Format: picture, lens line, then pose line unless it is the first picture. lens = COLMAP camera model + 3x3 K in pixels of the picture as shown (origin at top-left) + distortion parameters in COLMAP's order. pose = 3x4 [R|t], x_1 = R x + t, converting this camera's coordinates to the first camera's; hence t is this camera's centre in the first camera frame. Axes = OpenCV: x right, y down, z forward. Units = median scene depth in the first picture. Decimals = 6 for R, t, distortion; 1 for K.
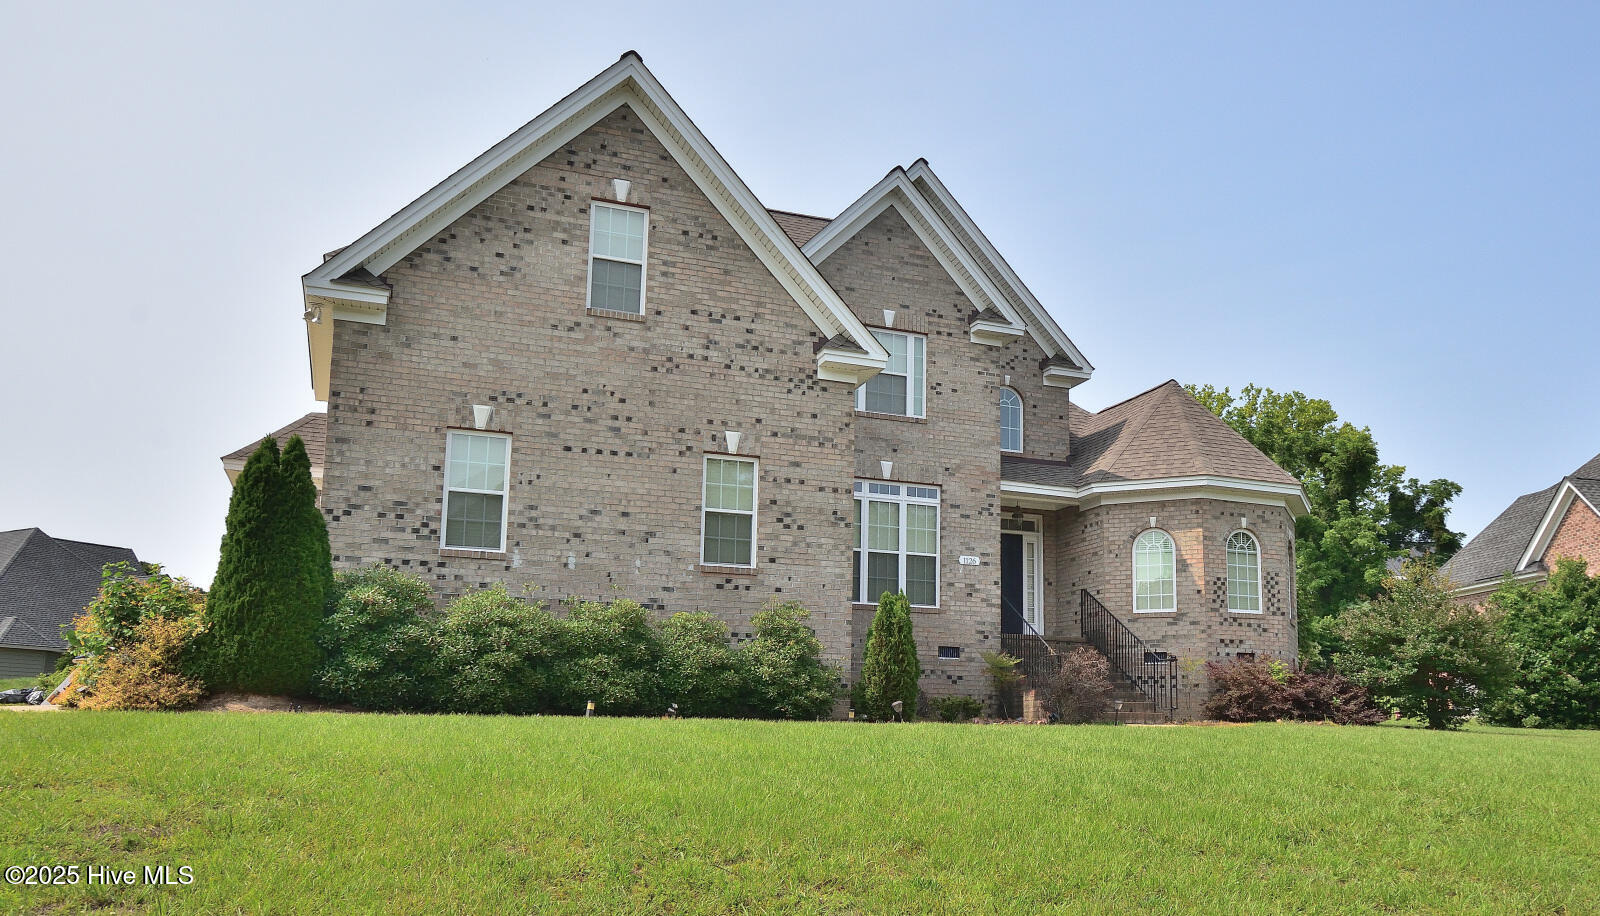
lens RADIAL K [[1313.9, 0, 900.3], [0, 1313.9, 559.5], [0, 0, 1]] dist [-0.005669, -0.005978]
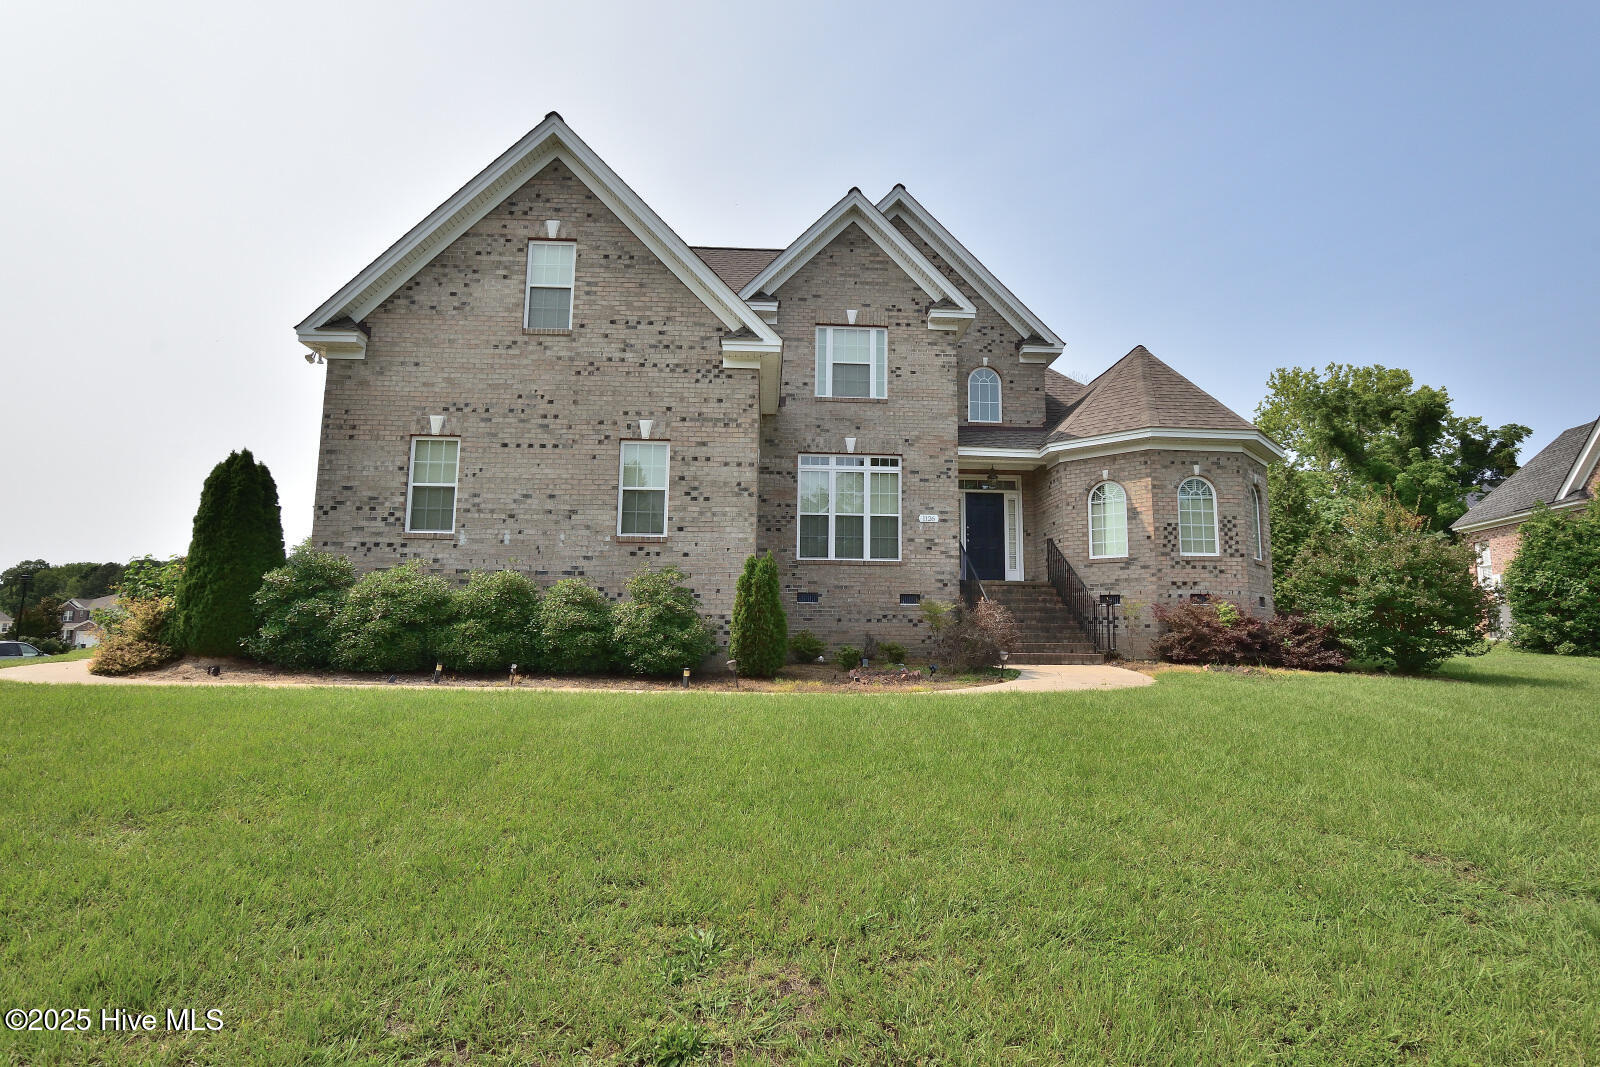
lens RADIAL K [[836.1, 0, 800.0], [0, 836.1, 533.5], [0, 0, 1]] dist [-0.031427, 0.014623]
pose [[0.938352, -0.040933, -0.343248, 0.244984], [0.046533, 0.998884, 0.008089, 0.003390], [0.342534, -0.023563, 0.939210, 0.341954]]
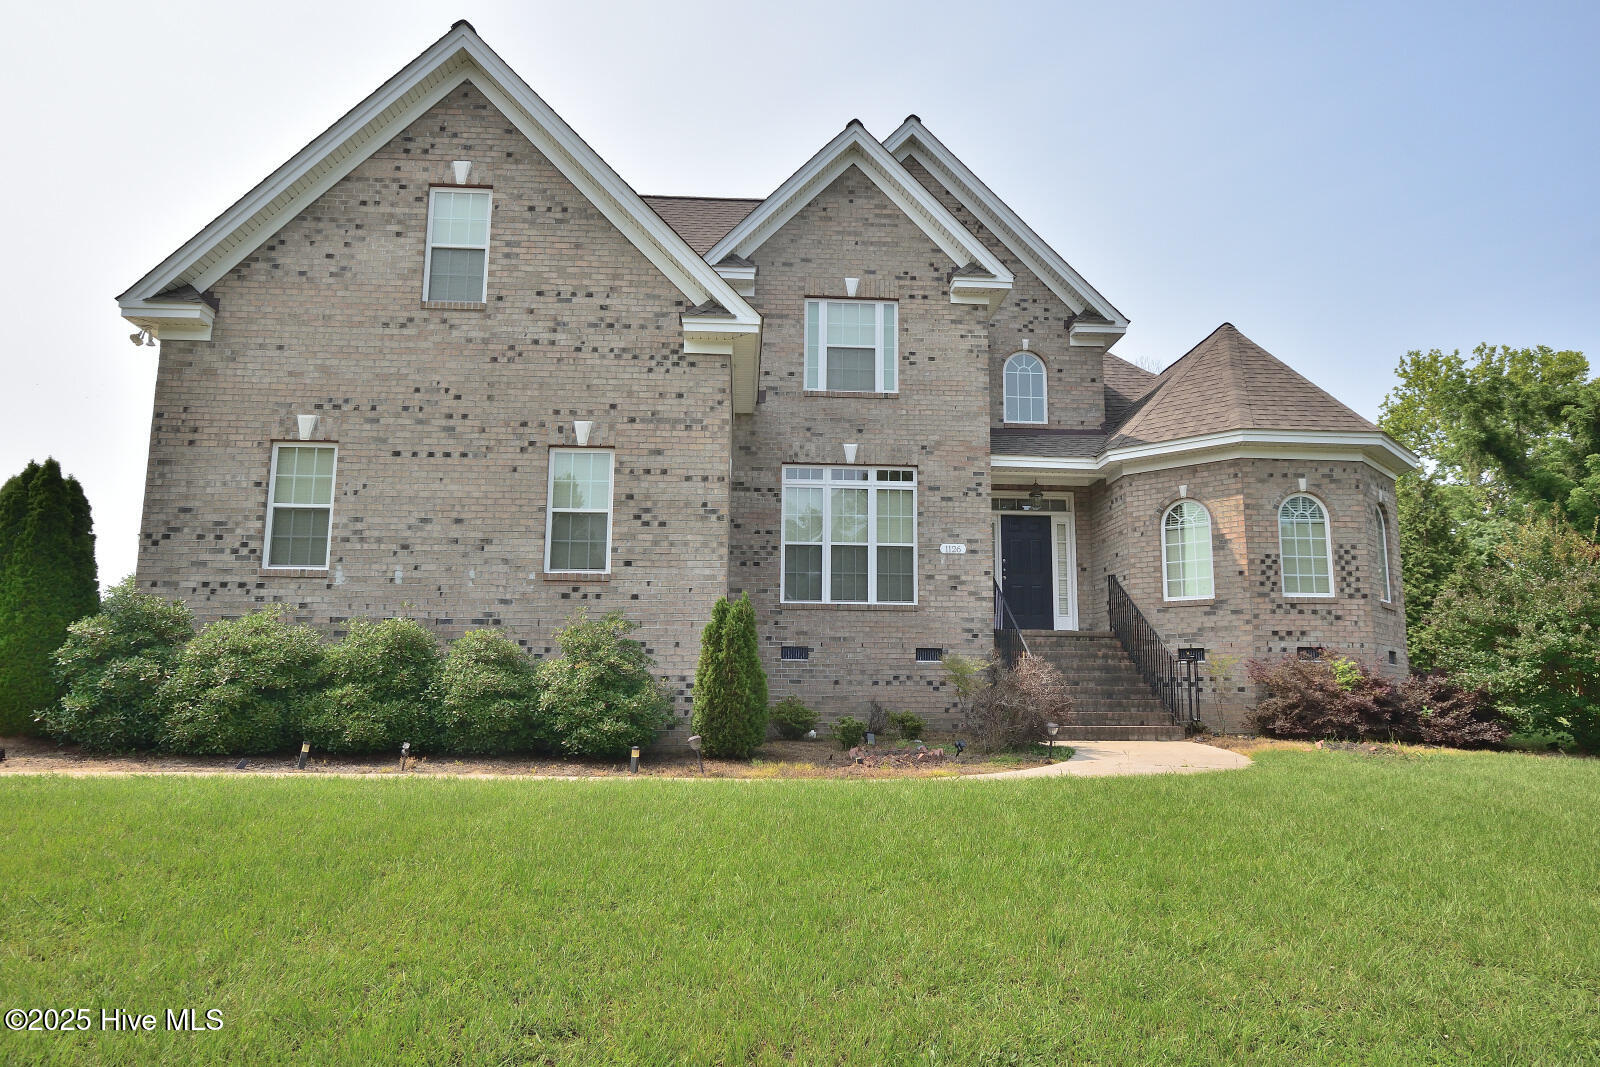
lens RADIAL K [[1097.7, 0, 797.8], [0, 1097.7, 532.6], [0, 0, 1]] dist [-0.009445, 0.022371]
pose [[0.942085, -0.053797, -0.331030, 0.246529], [0.048570, 0.998530, -0.024050, 0.003119], [0.331837, 0.006579, 0.943314, 0.339365]]
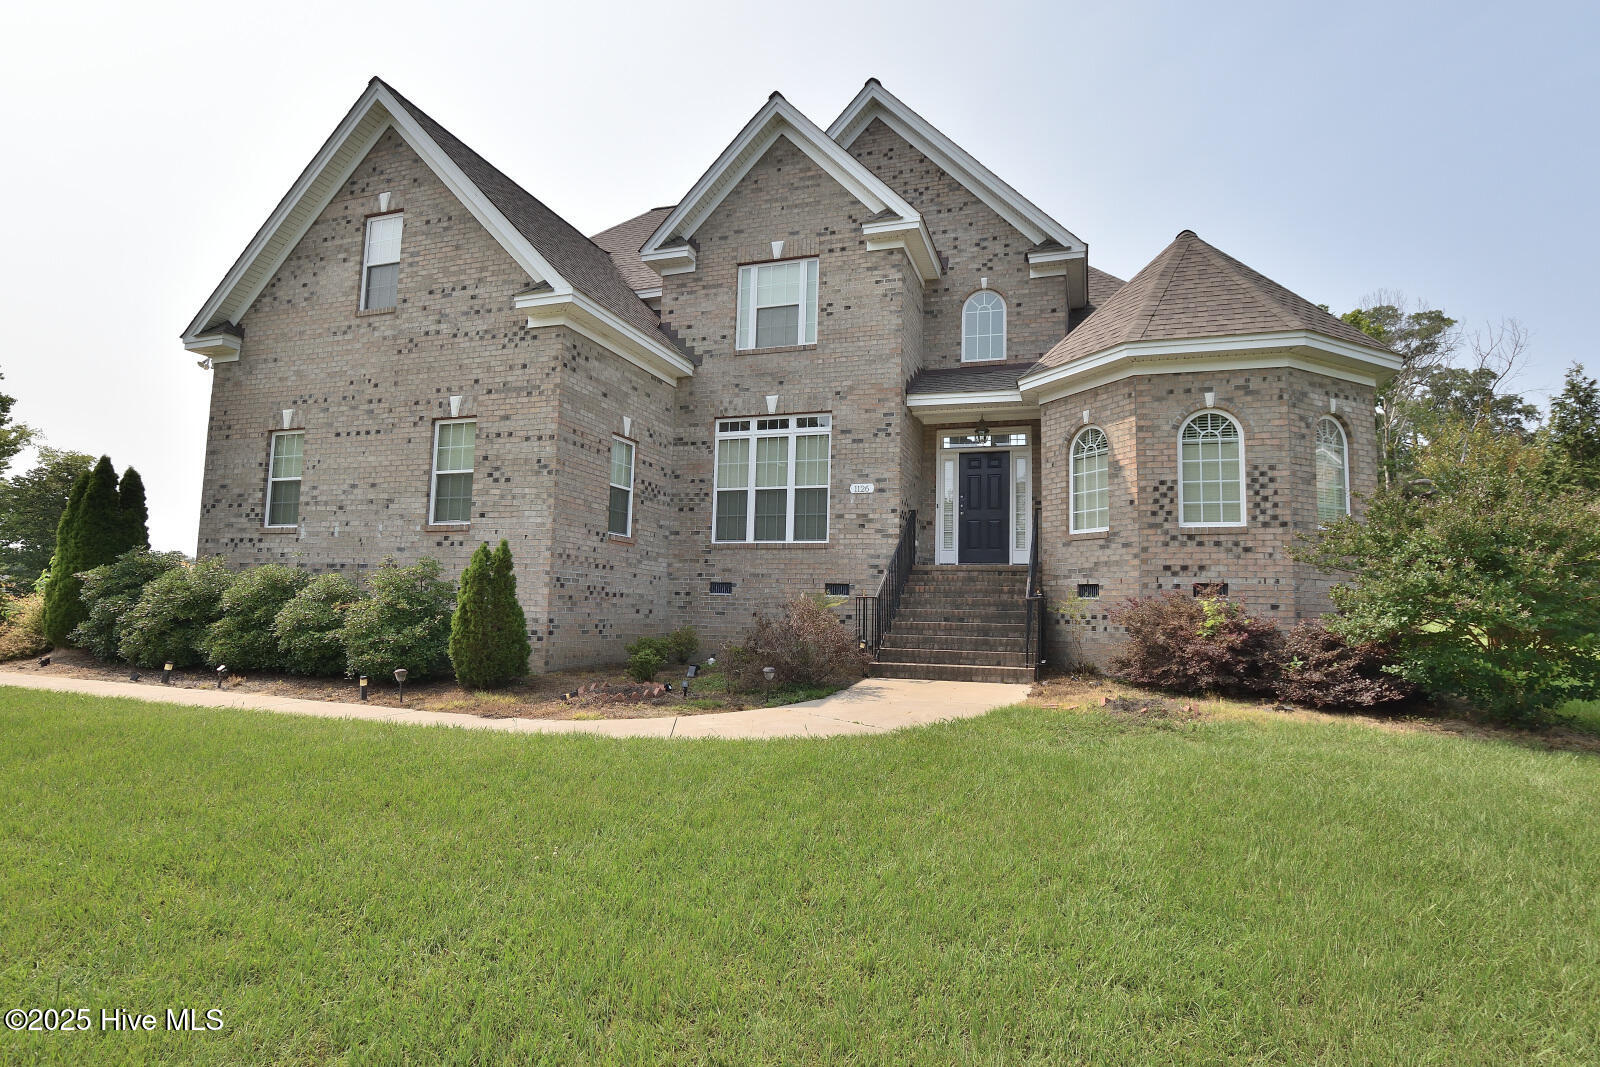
lens RADIAL K [[836.1, 0, 800.0], [0, 836.1, 533.5], [0, 0, 1]] dist [-0.031427, 0.014623]
pose [[0.744797, -0.052616, -0.665213, 0.505446], [0.081529, 0.996593, 0.012457, 0.026357], [0.662292, -0.063512, 0.746549, 0.662823]]
